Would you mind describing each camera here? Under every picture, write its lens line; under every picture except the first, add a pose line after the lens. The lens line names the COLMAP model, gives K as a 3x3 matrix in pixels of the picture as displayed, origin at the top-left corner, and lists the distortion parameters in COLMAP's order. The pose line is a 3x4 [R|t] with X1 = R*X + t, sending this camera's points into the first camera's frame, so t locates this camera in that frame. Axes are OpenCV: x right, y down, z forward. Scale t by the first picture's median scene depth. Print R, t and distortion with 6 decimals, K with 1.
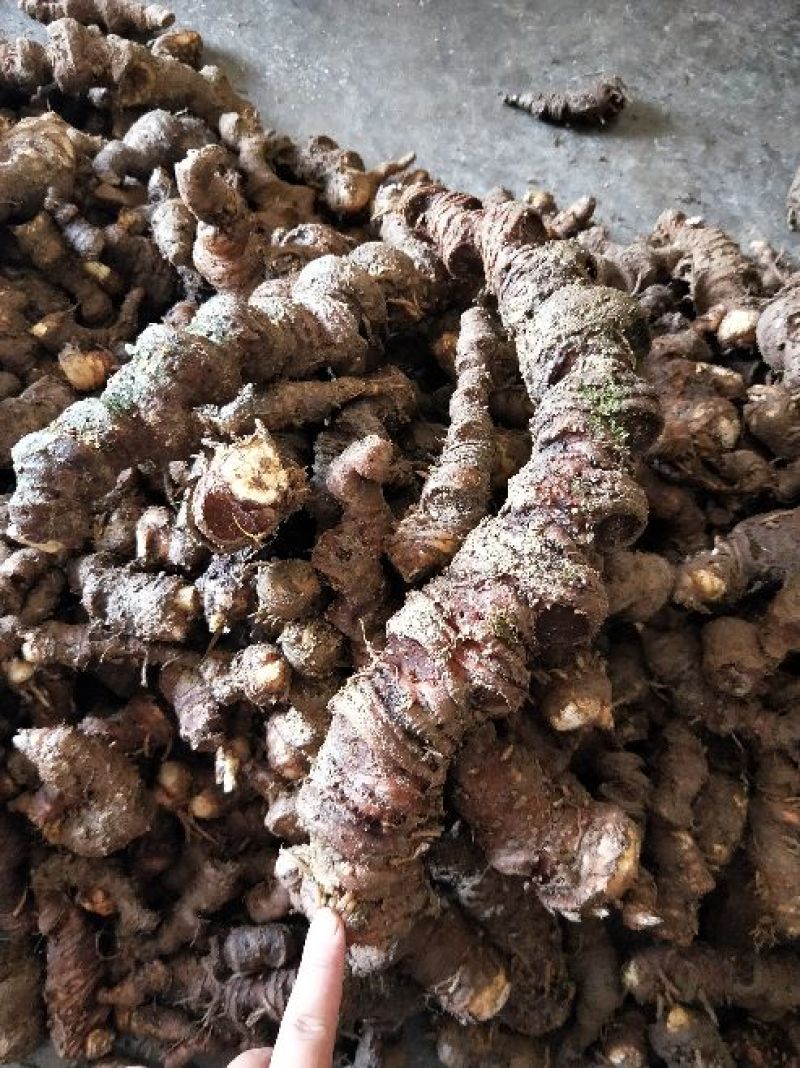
lens RADIAL K [[911.4, 0, 404.2], [0, 911.4, 531.1], [0, 0, 1]] dist [-0.045156, -0.017538]
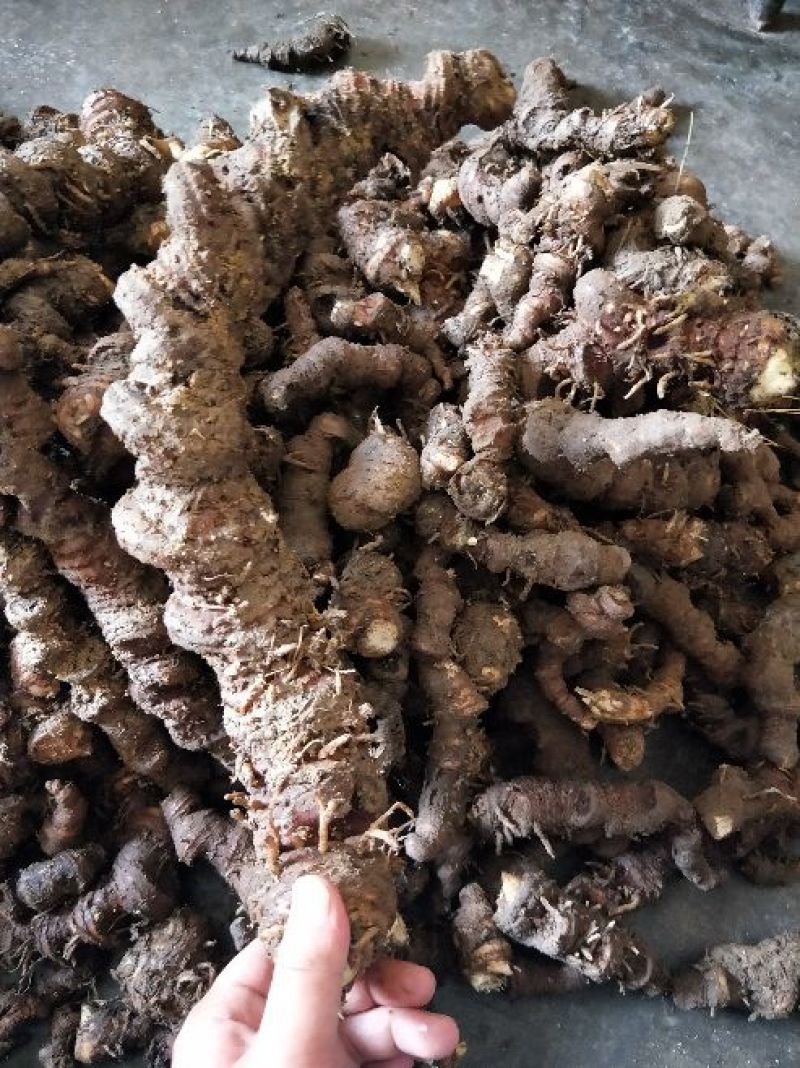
lens RADIAL K [[911.4, 0, 400.1], [0, 911.4, 533.5], [0, 0, 1]] dist [-0.045156, -0.017538]
pose [[0.979967, -0.182705, 0.079266, 0.155742], [0.186563, 0.981444, -0.044289, 0.174901], [-0.069703, 0.058190, 0.995869, 0.010491]]
